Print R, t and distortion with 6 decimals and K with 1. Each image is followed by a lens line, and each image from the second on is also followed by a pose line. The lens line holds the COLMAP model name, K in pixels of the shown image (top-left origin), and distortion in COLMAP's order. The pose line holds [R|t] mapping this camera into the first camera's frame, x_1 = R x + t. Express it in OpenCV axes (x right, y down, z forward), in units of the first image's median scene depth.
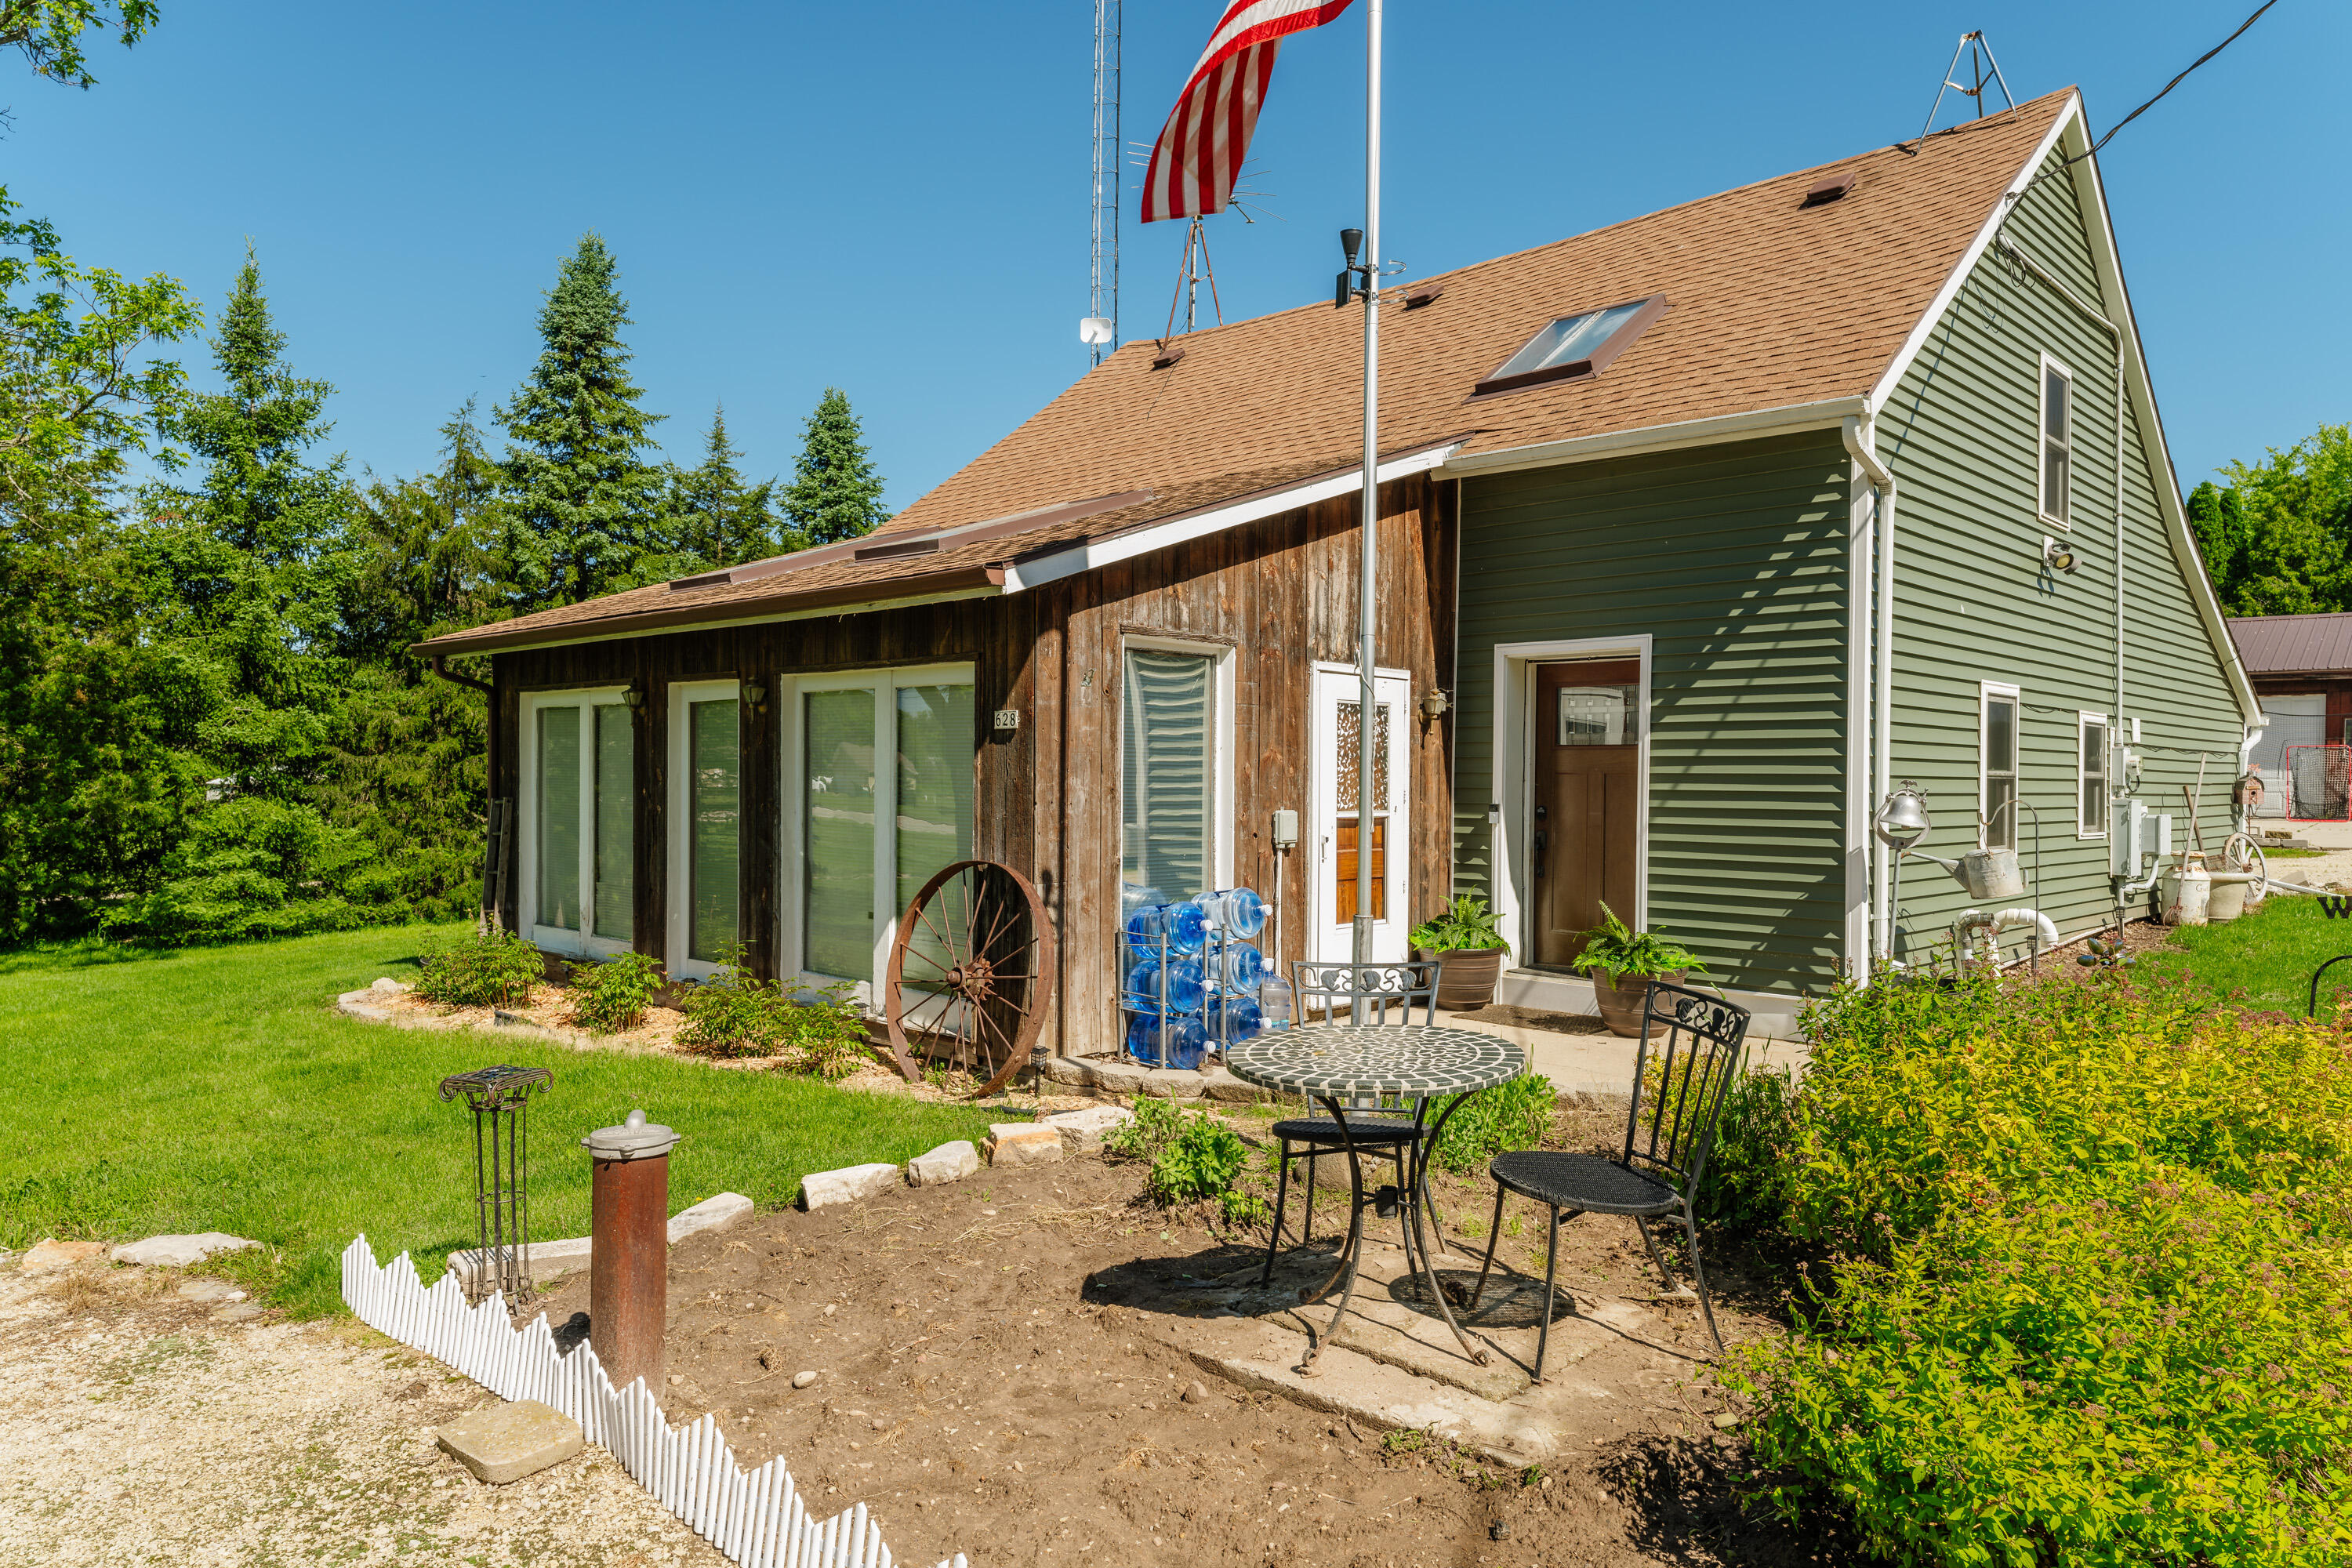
lens RADIAL K [[1536.8, 0, 1176.0], [0, 1536.8, 784.0], [0, 0, 1]] dist [0.016795, -0.000162]
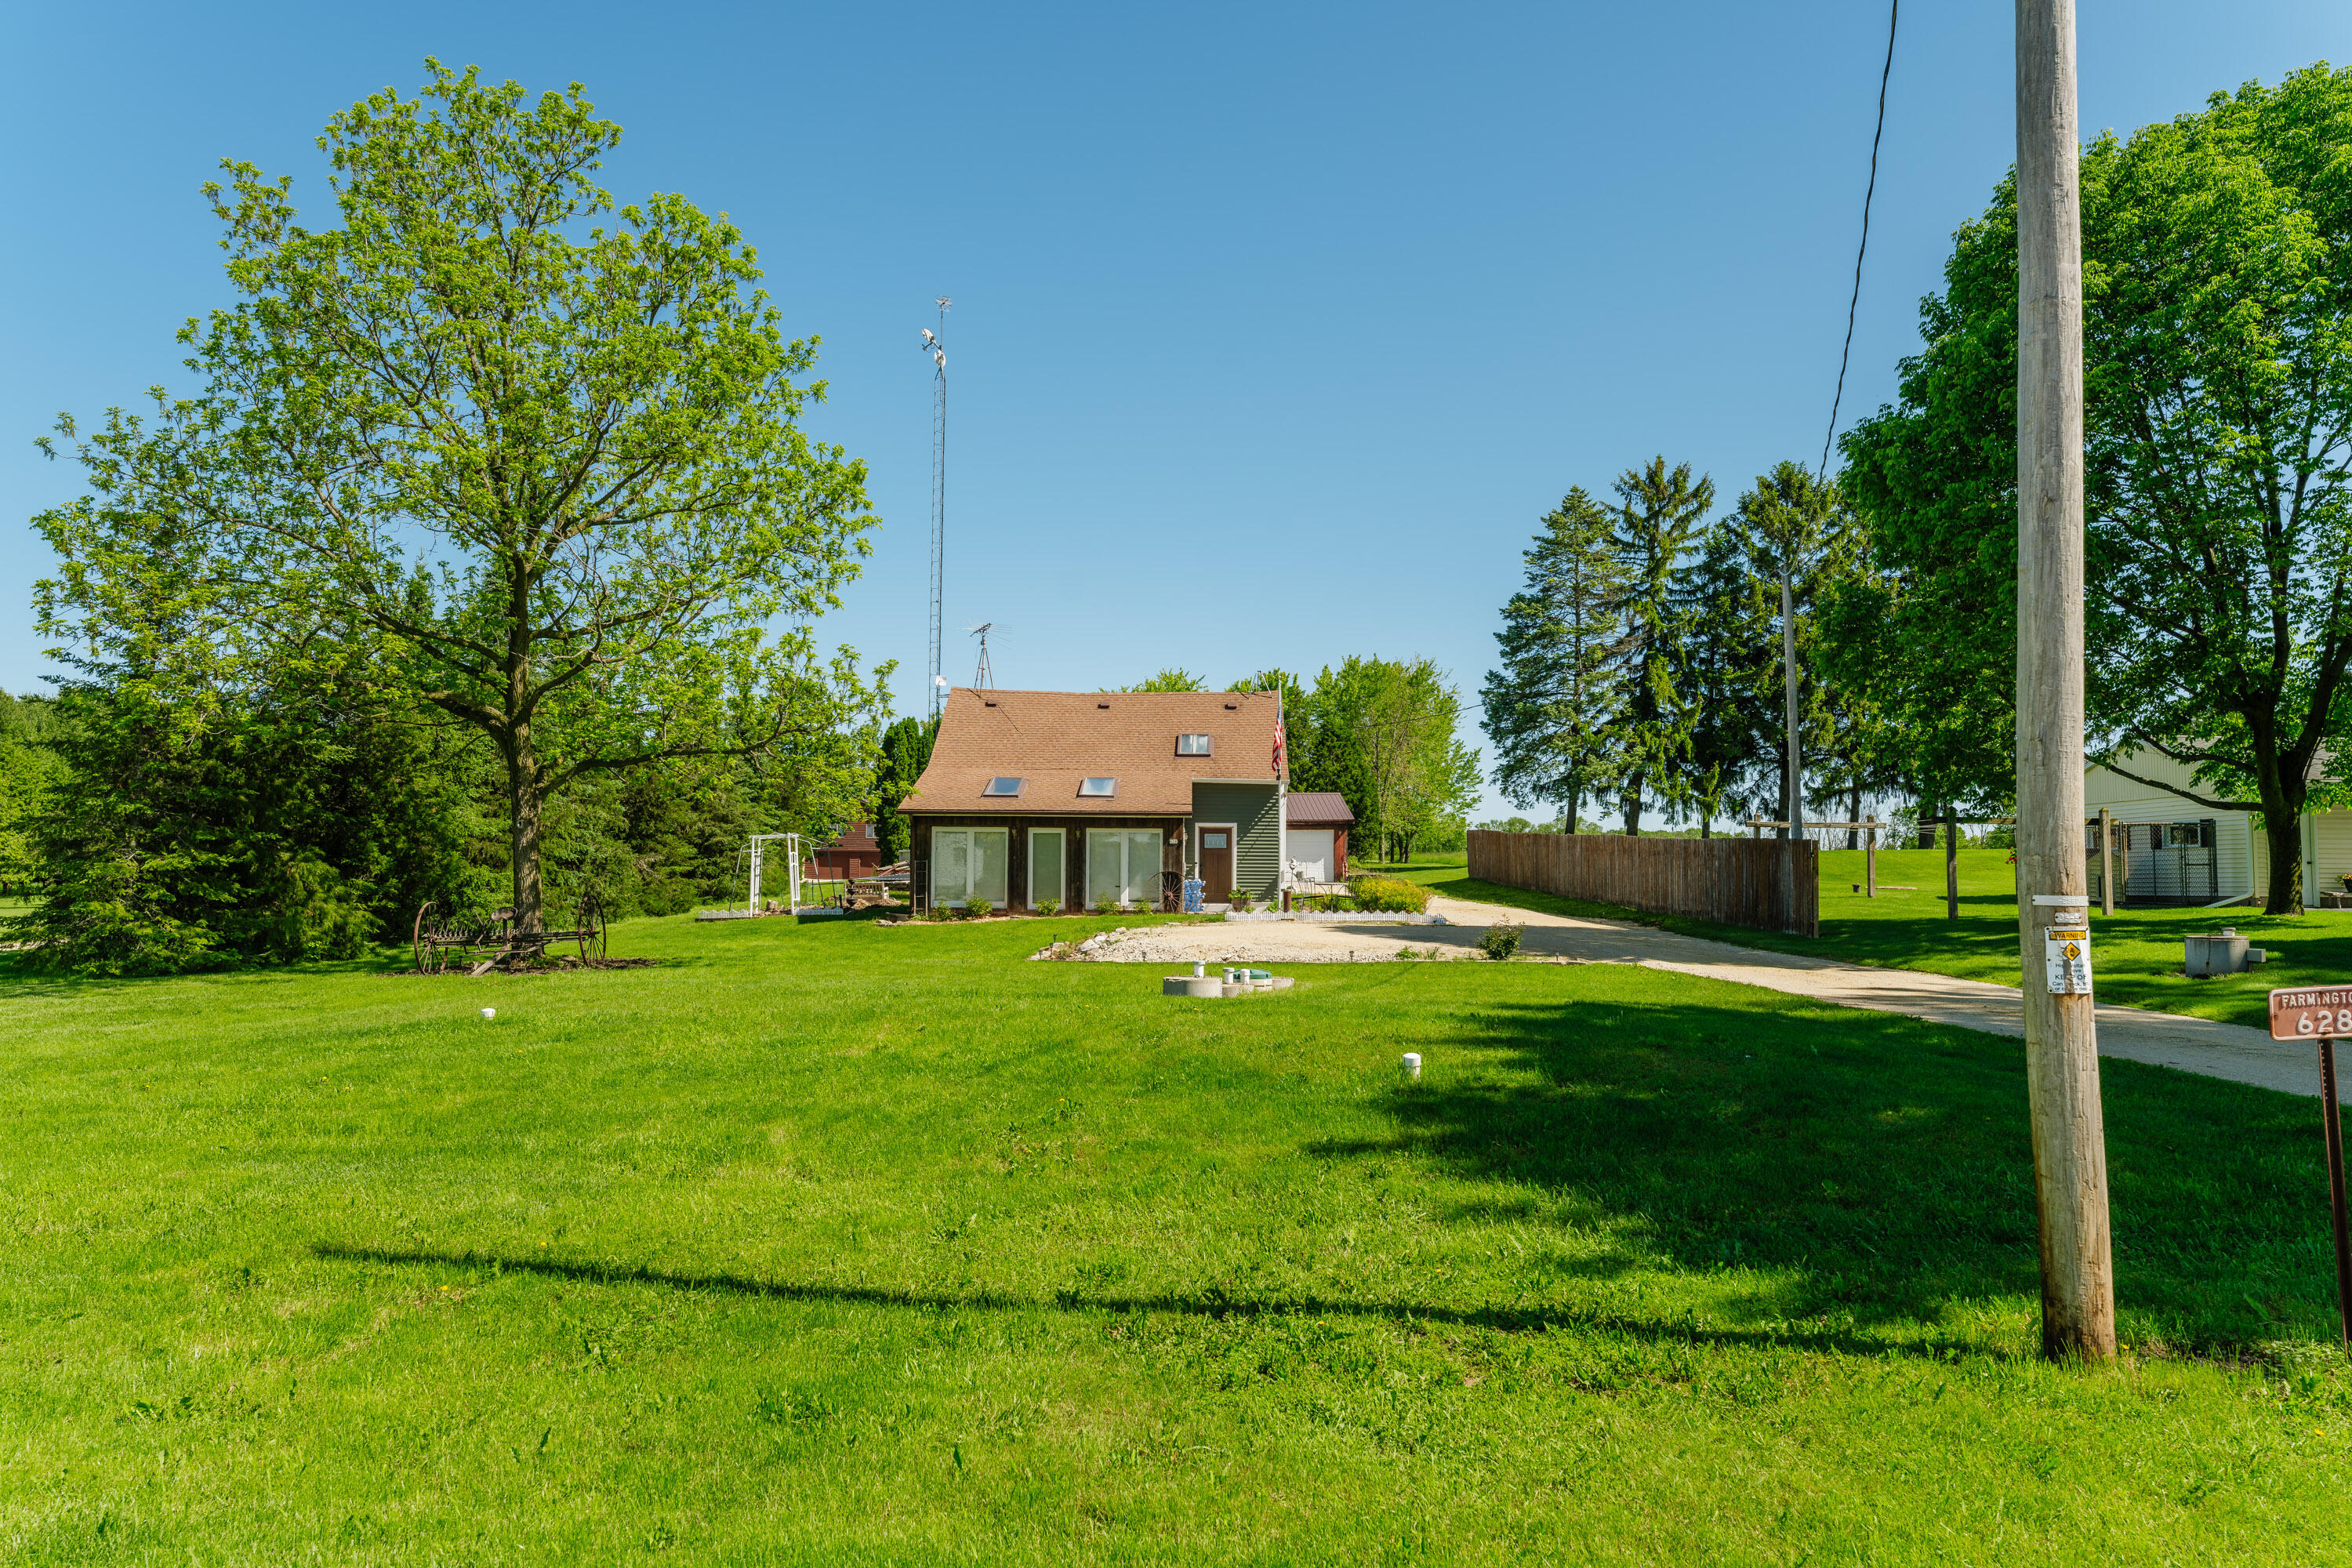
lens RADIAL K [[1536.8, 0, 1176.0], [0, 1536.8, 784.0], [0, 0, 1]] dist [0.016795, -0.000162]
pose [[0.729201, 0.042040, 0.683007, -2.629143], [0.001902, 0.997983, -0.063459, 0.064803], [-0.684297, 0.047574, 0.727650, -1.939992]]
